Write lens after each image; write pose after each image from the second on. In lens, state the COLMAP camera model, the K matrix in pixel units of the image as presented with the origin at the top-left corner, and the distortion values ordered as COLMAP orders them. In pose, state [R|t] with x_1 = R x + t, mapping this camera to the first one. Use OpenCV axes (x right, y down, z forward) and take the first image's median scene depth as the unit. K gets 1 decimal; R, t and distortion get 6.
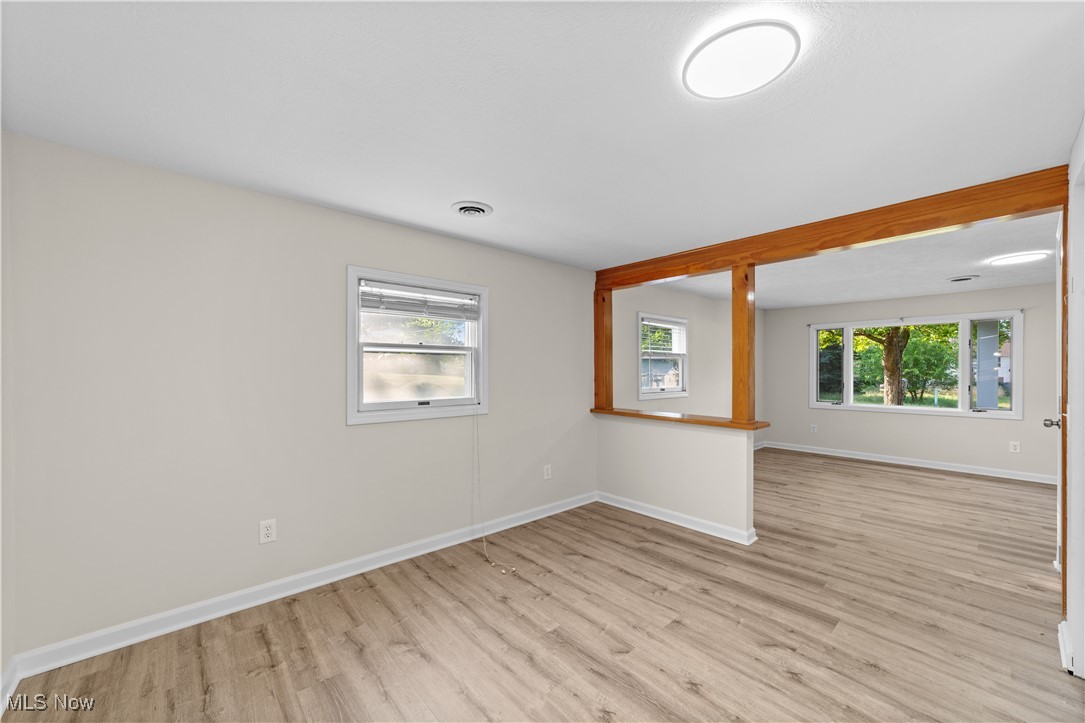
lens RADIAL K [[426.0, 0, 542.9], [0, 426.0, 375.1], [0, 0, 1]] dist [-0.018077, 0.009059]
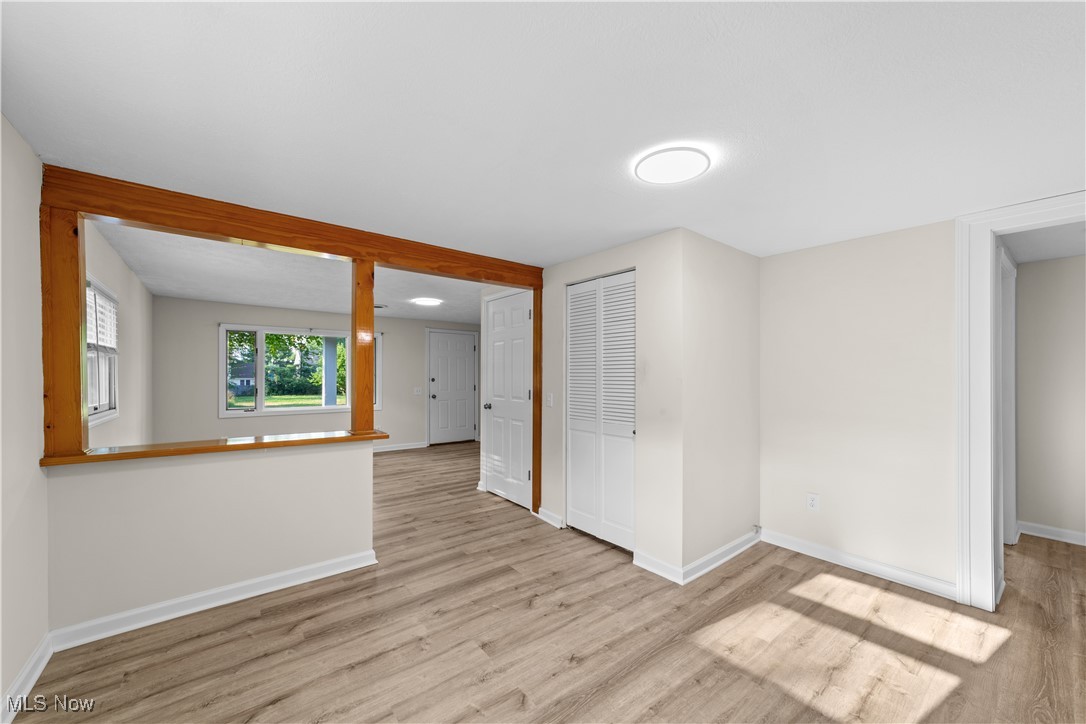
lens RADIAL K [[426.3, 0, 543.4], [0, 426.3, 375.6], [0, 0, 1]] dist [-0.018077, 0.009059]
pose [[0.038765, -0.000707, 0.999248, -0.466848], [0.011026, 0.999939, 0.000280, -0.007785], [-0.999188, 0.011007, 0.038770, 0.631600]]
